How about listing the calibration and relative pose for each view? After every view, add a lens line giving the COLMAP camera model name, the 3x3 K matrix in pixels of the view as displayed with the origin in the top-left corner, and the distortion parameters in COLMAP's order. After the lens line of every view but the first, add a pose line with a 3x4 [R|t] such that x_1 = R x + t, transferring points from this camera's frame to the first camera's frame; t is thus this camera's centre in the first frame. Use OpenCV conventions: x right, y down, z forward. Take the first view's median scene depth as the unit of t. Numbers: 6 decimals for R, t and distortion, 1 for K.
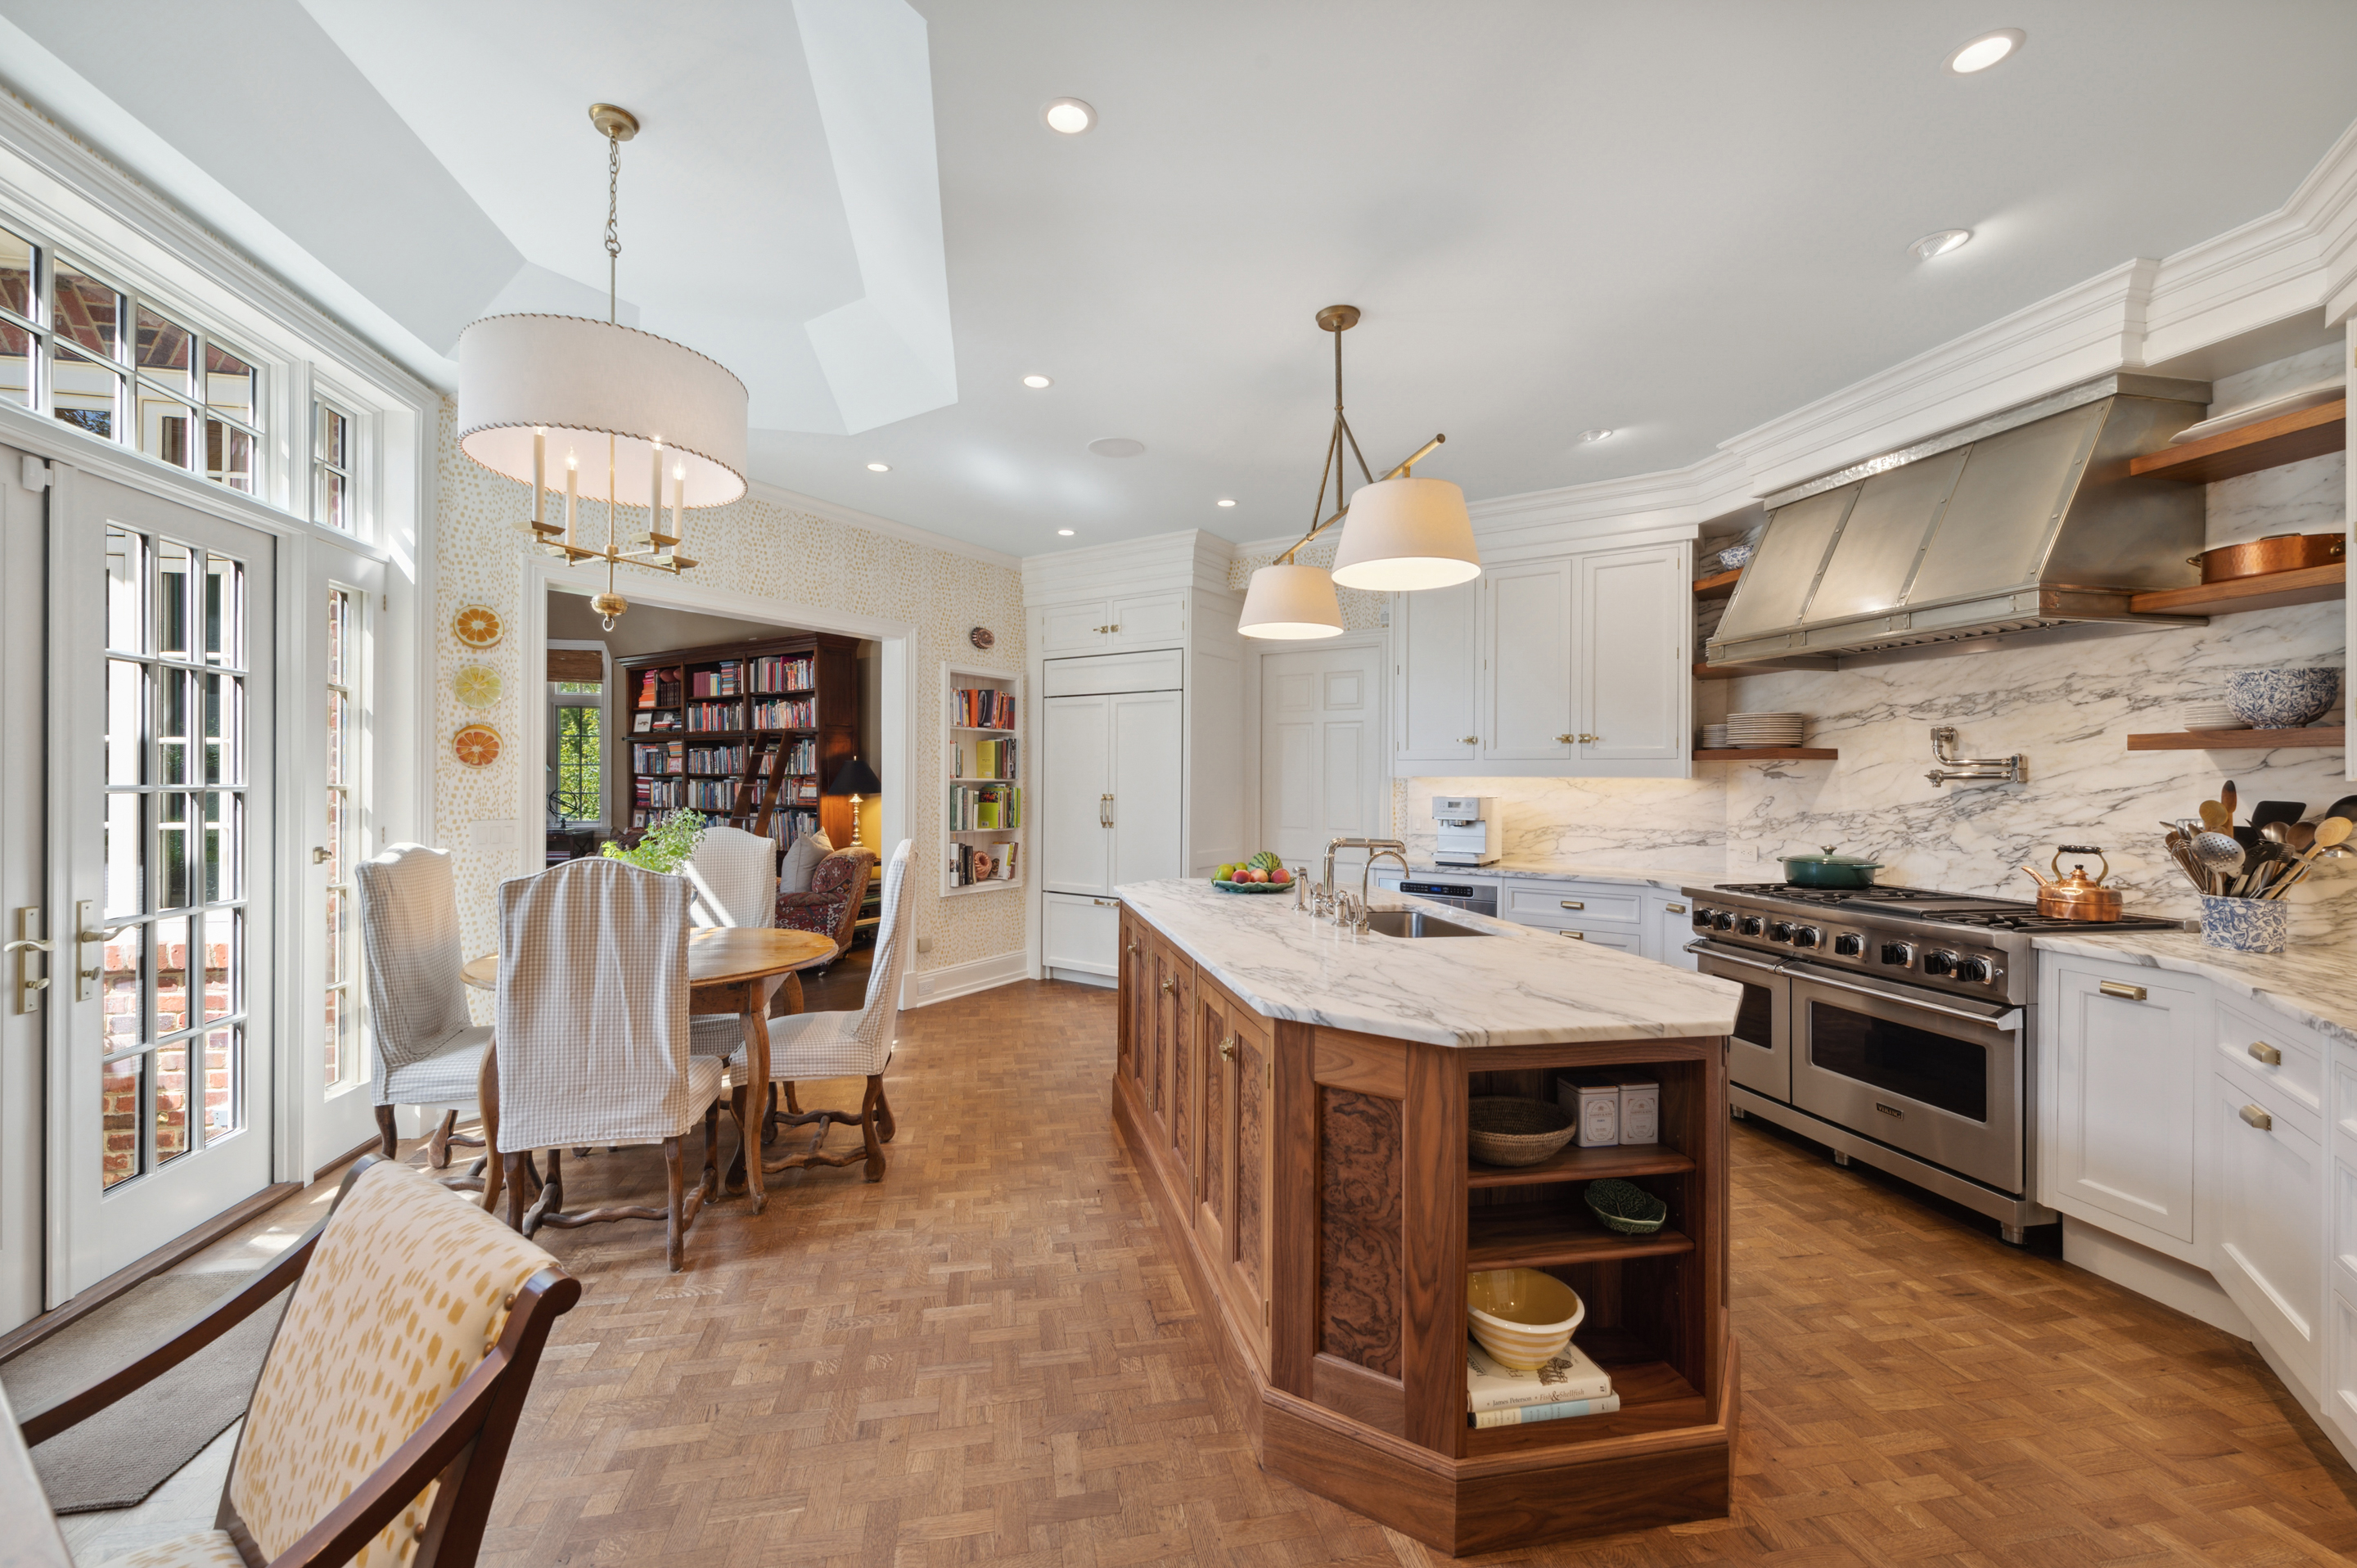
lens RADIAL K [[937.4, 0, 1178.5], [0, 937.4, 784.0], [0, 0, 1]] dist [-0.001393, -0.000399]
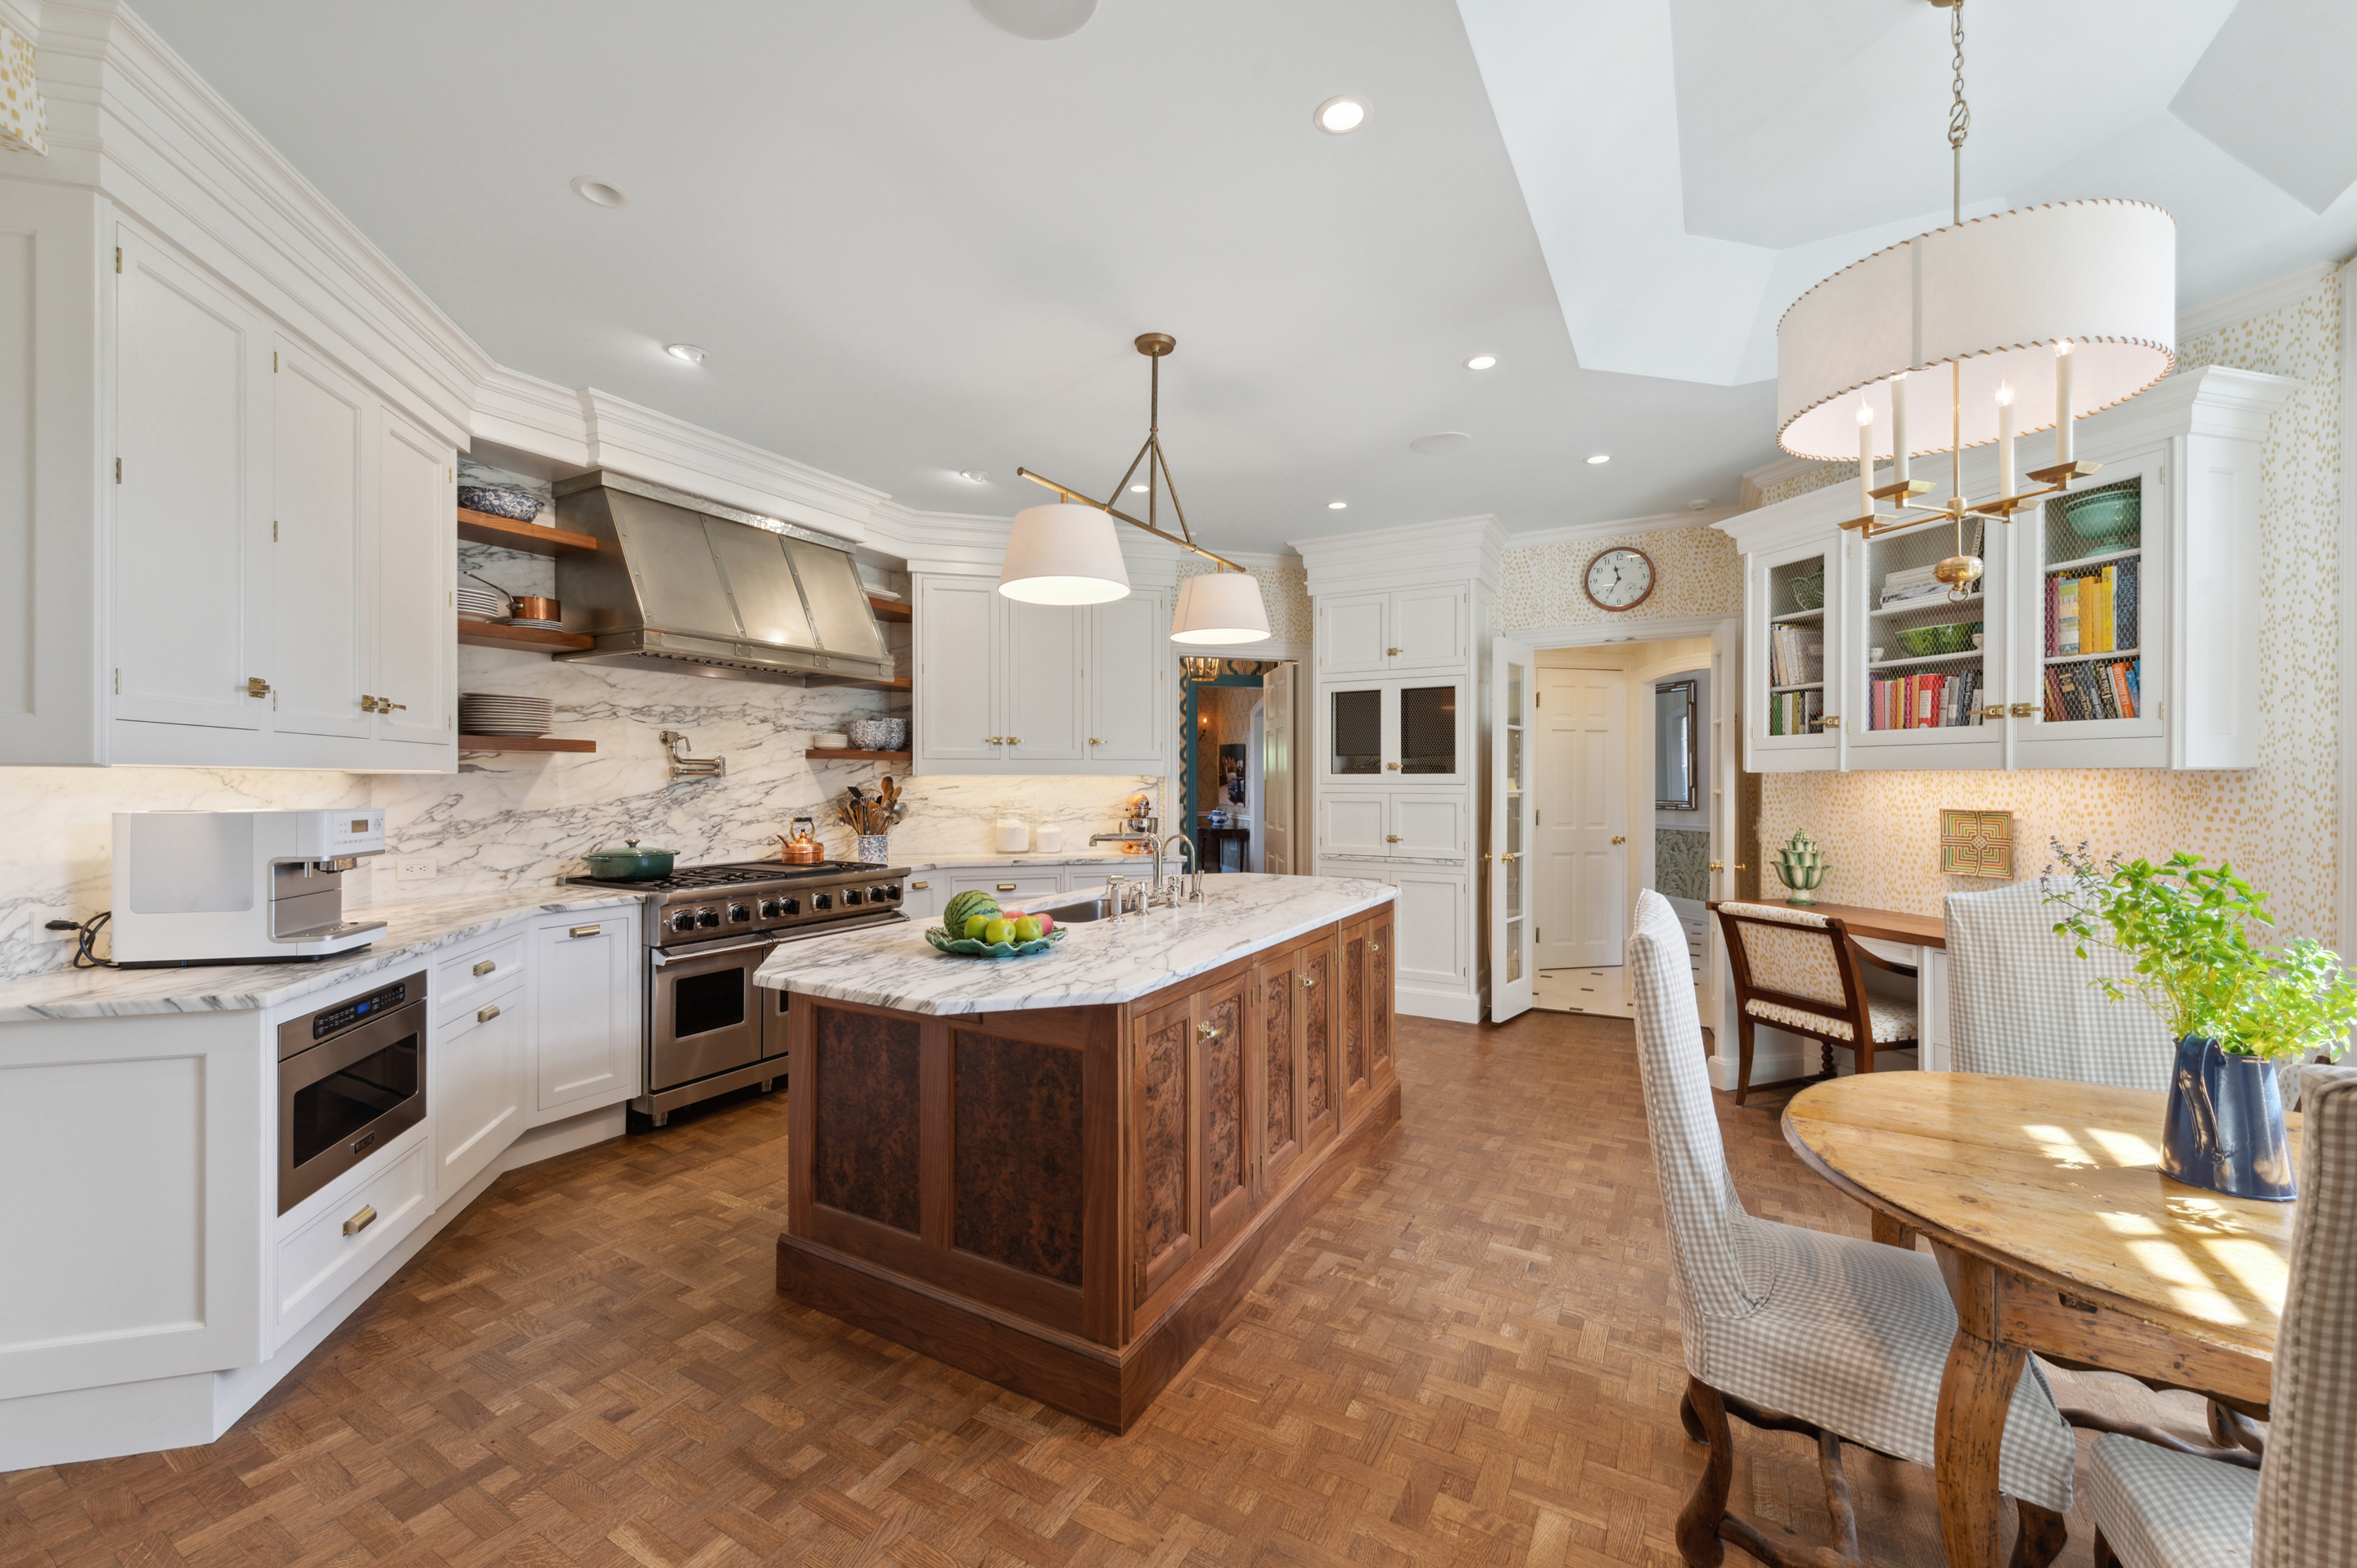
lens RADIAL K [[937.4, 0, 1178.5], [0, 937.4, 784.0], [0, 0, 1]] dist [-0.001393, -0.000399]
pose [[-0.749829, -0.008299, 0.661579, -0.220392], [-0.001203, 0.999937, 0.011180, -0.003324], [-0.661630, 0.007588, -0.749792, 0.690284]]
